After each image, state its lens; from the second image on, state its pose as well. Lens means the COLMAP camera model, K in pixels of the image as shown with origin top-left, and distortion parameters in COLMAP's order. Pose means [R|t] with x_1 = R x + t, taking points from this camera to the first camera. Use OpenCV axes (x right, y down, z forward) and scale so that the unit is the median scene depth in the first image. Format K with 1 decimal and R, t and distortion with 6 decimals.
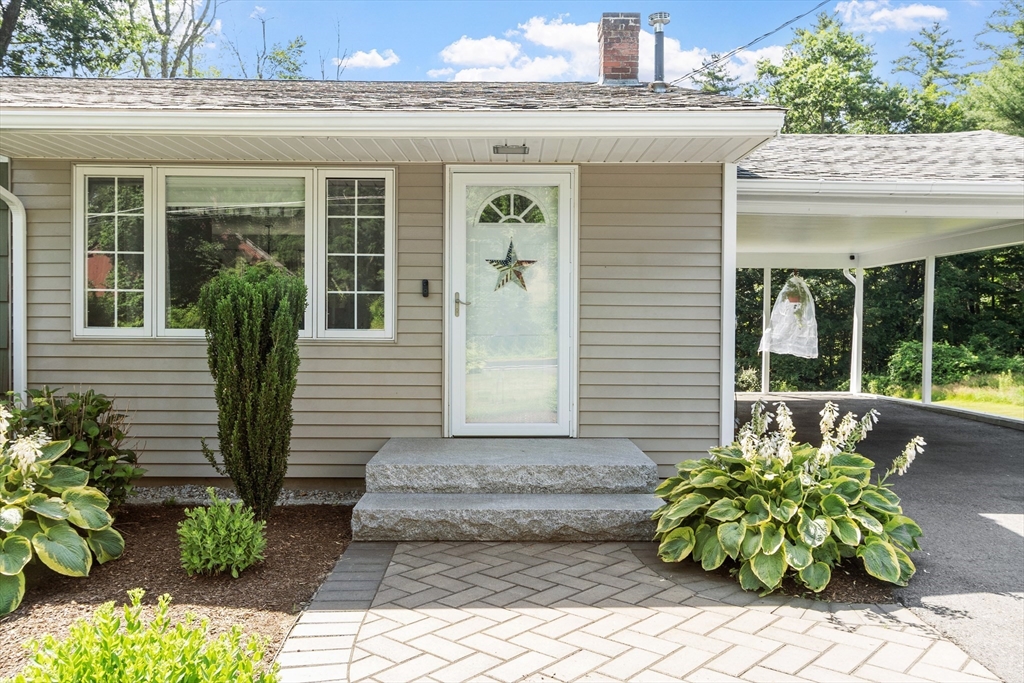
lens RADIAL K [[797.7, 0, 512.0], [0, 797.7, 341.5], [0, 0, 1]] dist [-0.006049, -0.001874]
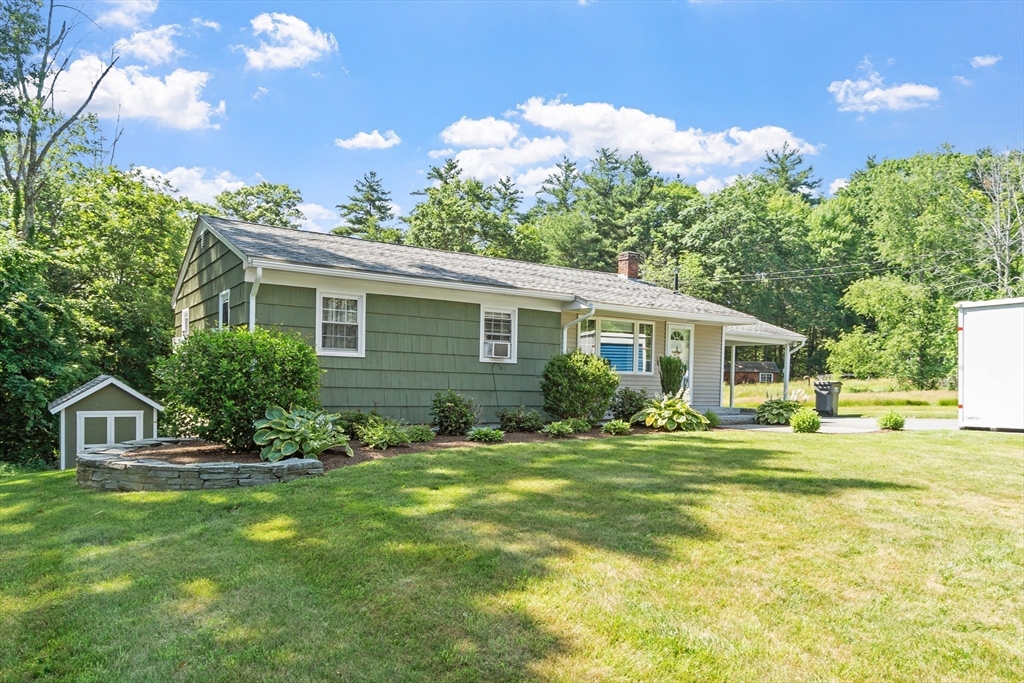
lens RADIAL K [[666.3, 0, 513.0], [0, 666.3, 404.7], [0, 0, 1]] dist [-0.000079, 0.001161]
pose [[0.829265, -0.008974, 0.558784, -2.106087], [-0.005791, 0.999679, 0.024649, 0.052792], [-0.558826, -0.023677, 0.828947, -0.895156]]
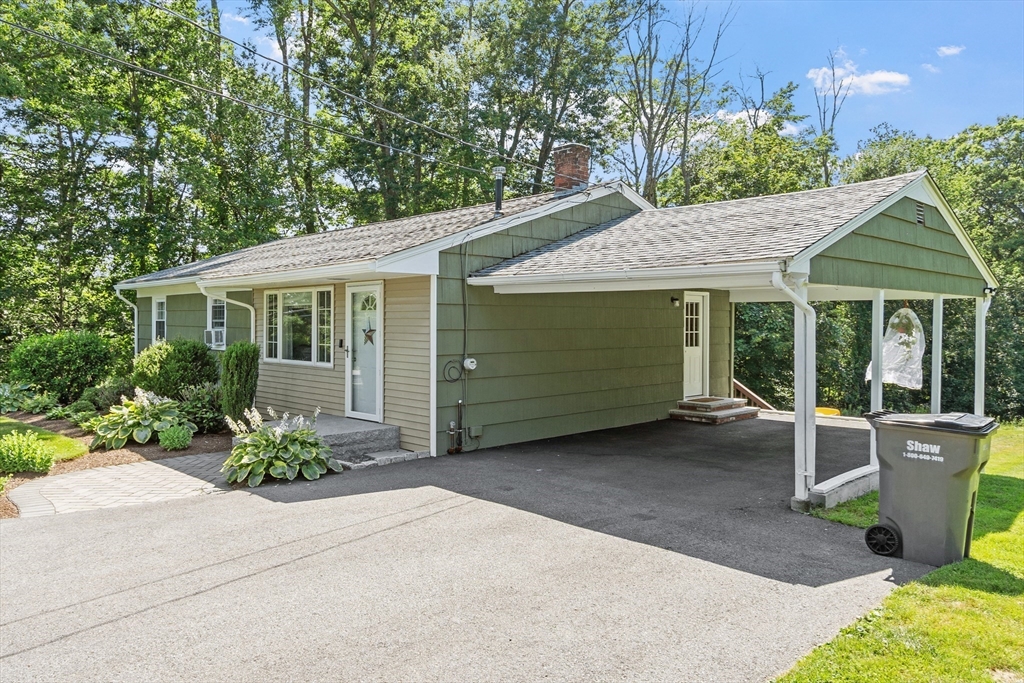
lens RADIAL K [[717.6, 0, 510.5], [0, 717.6, 330.4], [0, 0, 1]] dist [-0.002679, -0.001520]
pose [[0.683763, 0.002029, -0.729702, 1.533203], [-0.011749, 0.999897, -0.008229, -0.090161], [0.729610, 0.014200, 0.683716, 0.057867]]
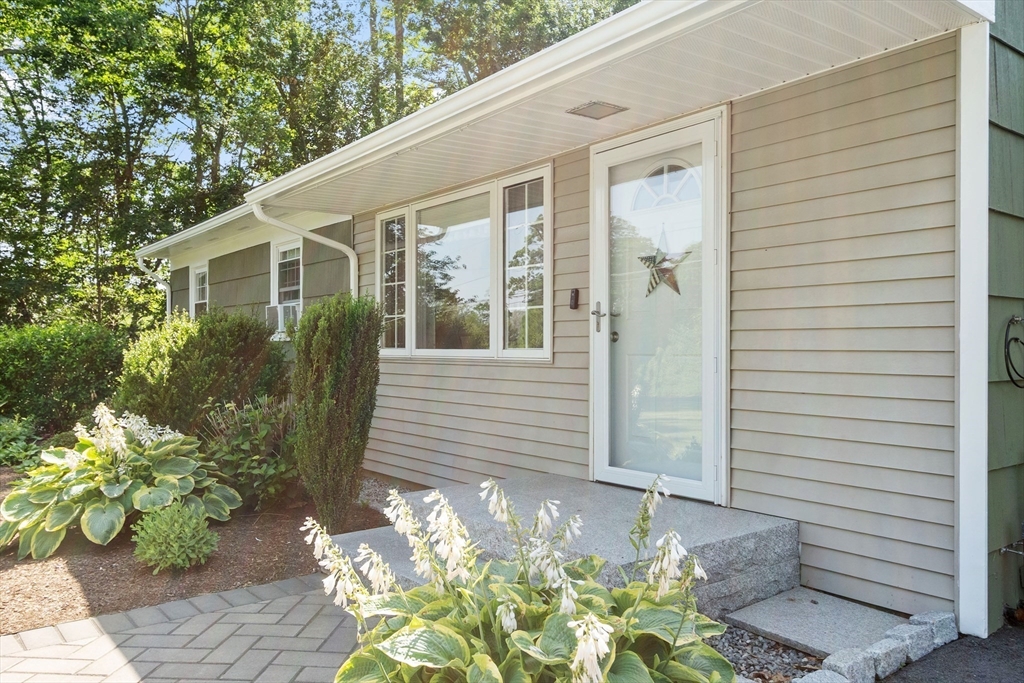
lens RADIAL K [[765.9, 0, 513.0], [0, 765.9, 354.7], [0, 0, 1]] dist [0.006648, 0.003755]
pose [[0.599966, 0.000979, -0.800025, 0.494892], [-0.007962, 0.999957, -0.004746, -0.004329], [0.799986, 0.009217, 0.599948, 0.467113]]
